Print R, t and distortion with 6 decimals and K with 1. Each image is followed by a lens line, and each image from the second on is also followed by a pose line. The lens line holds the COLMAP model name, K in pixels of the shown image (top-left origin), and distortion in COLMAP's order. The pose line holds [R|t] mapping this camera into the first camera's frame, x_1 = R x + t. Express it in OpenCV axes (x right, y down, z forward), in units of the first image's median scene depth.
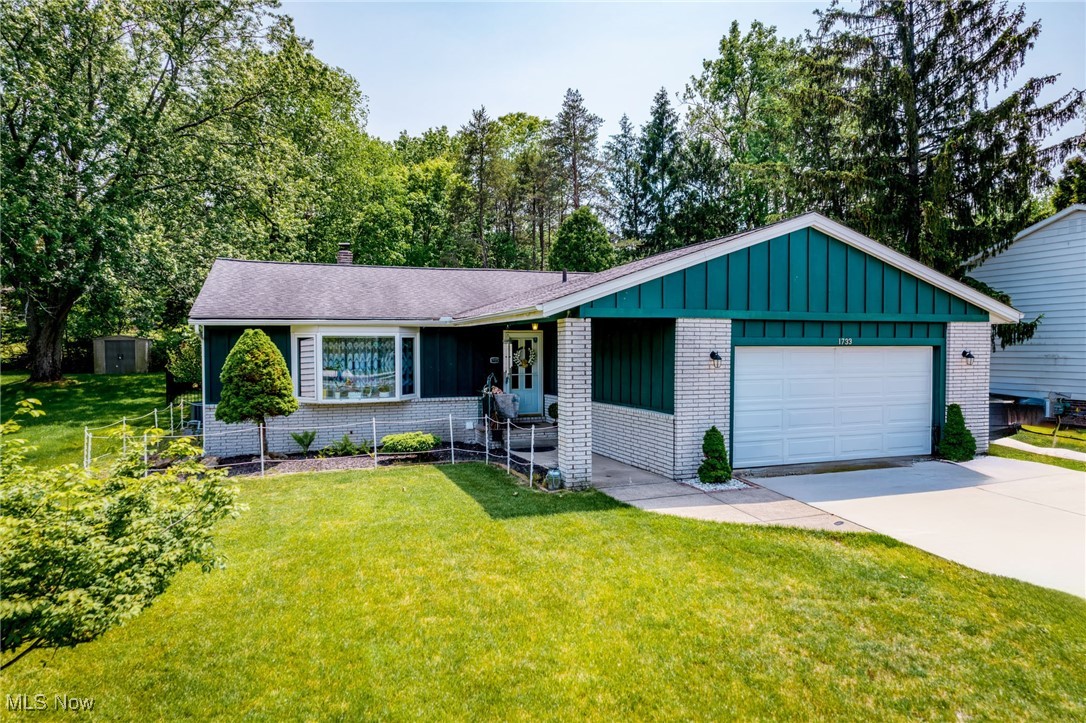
lens RADIAL K [[694.5, 0, 549.0], [0, 694.5, 358.7], [0, 0, 1]] dist [0.002943, -0.002065]
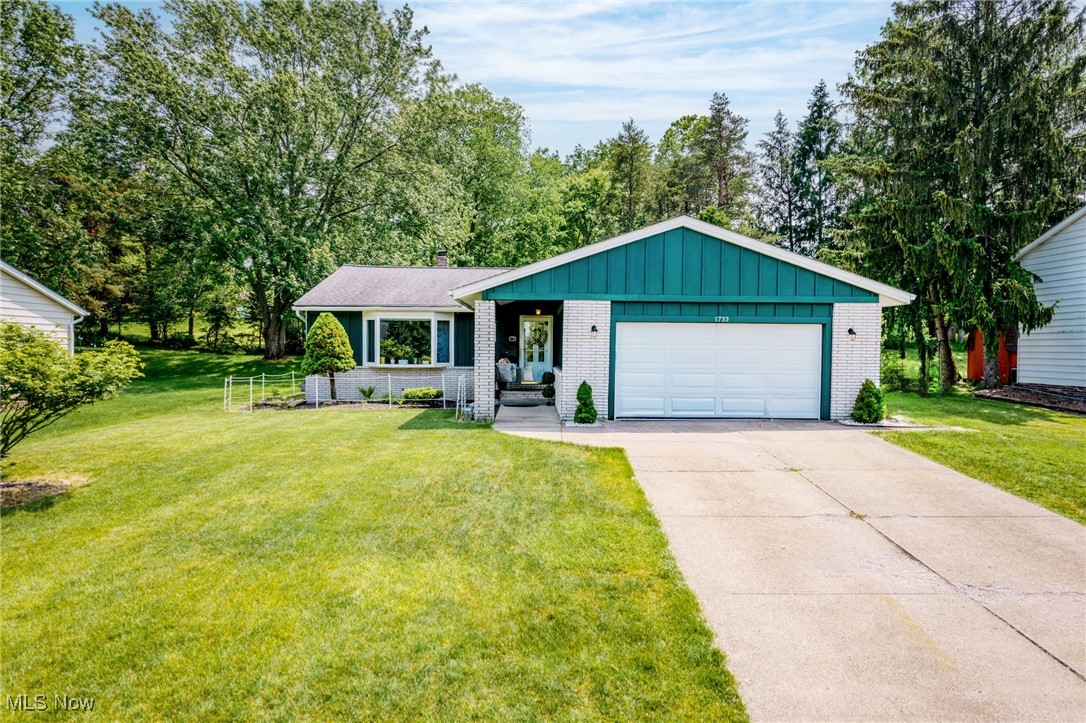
lens RADIAL K [[694.5, 0, 549.0], [0, 694.5, 358.7], [0, 0, 1]] dist [0.002943, -0.002065]
pose [[0.945980, 0.016307, -0.323814, 0.432847], [-0.016797, 0.999858, 0.001281, 0.039104], [0.323789, 0.004227, 0.946120, -0.203825]]
